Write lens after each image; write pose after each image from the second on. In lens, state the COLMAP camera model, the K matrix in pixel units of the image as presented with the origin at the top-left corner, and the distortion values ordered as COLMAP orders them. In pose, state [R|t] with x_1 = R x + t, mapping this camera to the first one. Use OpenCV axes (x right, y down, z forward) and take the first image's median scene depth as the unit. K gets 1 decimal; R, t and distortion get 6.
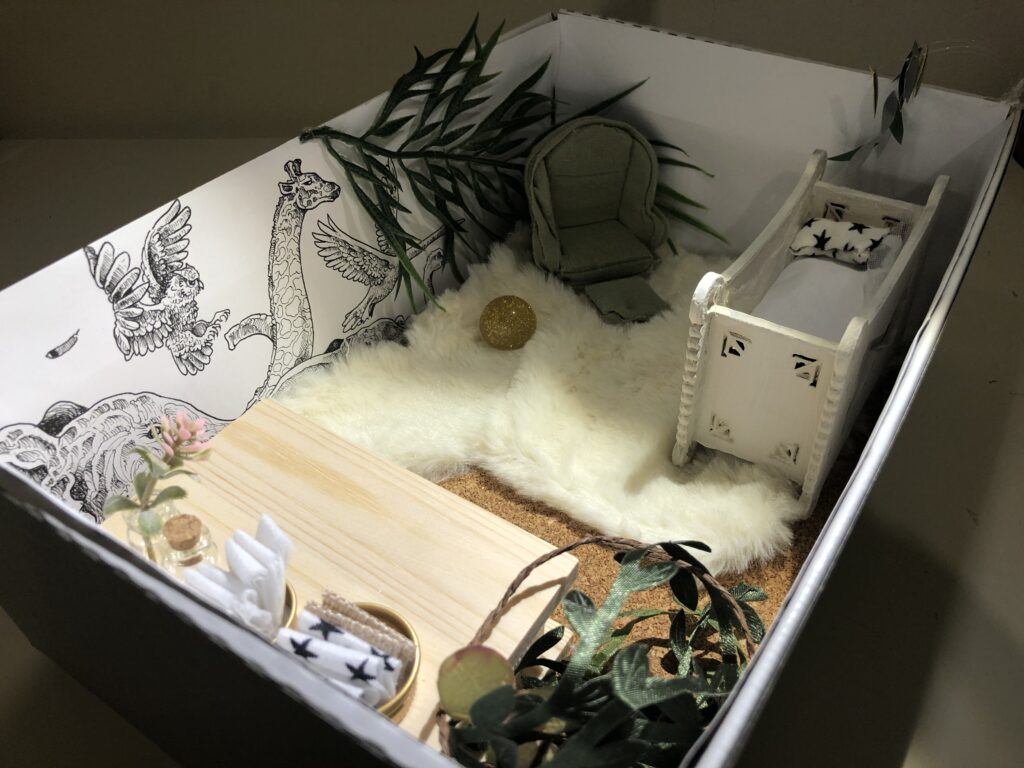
lens RADIAL K [[846.1, 0, 514.3], [0, 846.1, 384.1], [0, 0, 1]] dist [0.011074, -0.017489]
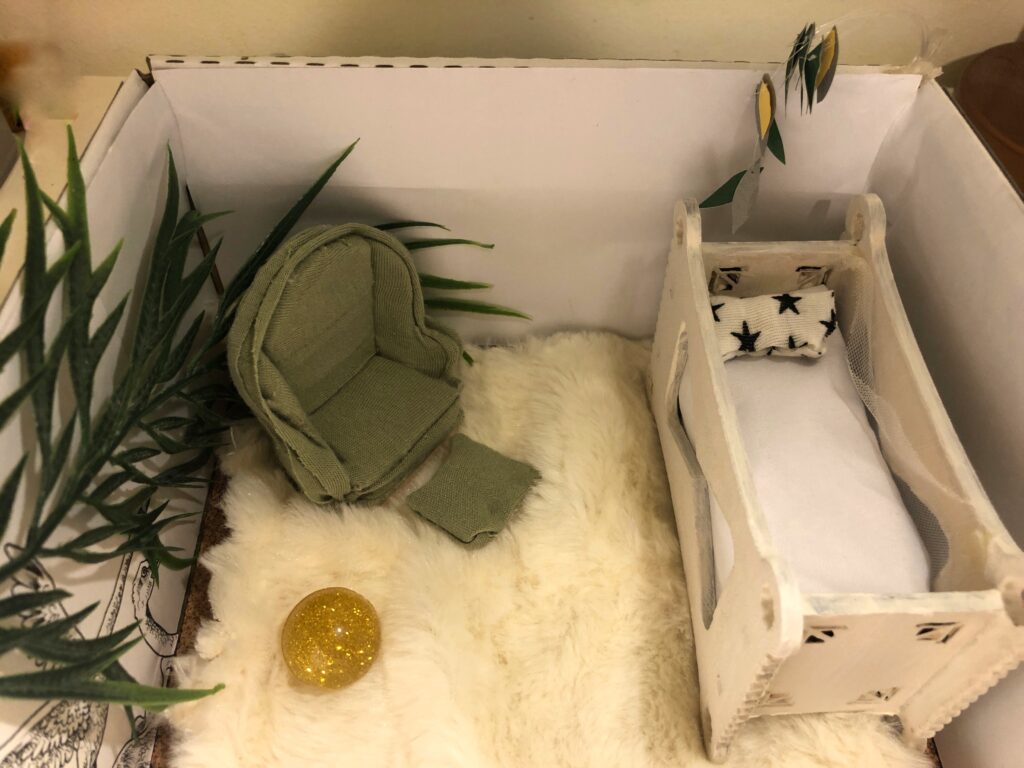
lens RADIAL K [[846.1, 0, 509.4], [0, 846.1, 383.9], [0, 0, 1]] dist [0.011074, -0.017489]
pose [[0.822452, -0.422622, 0.380741, -0.056031], [0.356058, 0.904476, 0.234833, -0.331817], [-0.443616, -0.057573, 0.894366, 0.444433]]
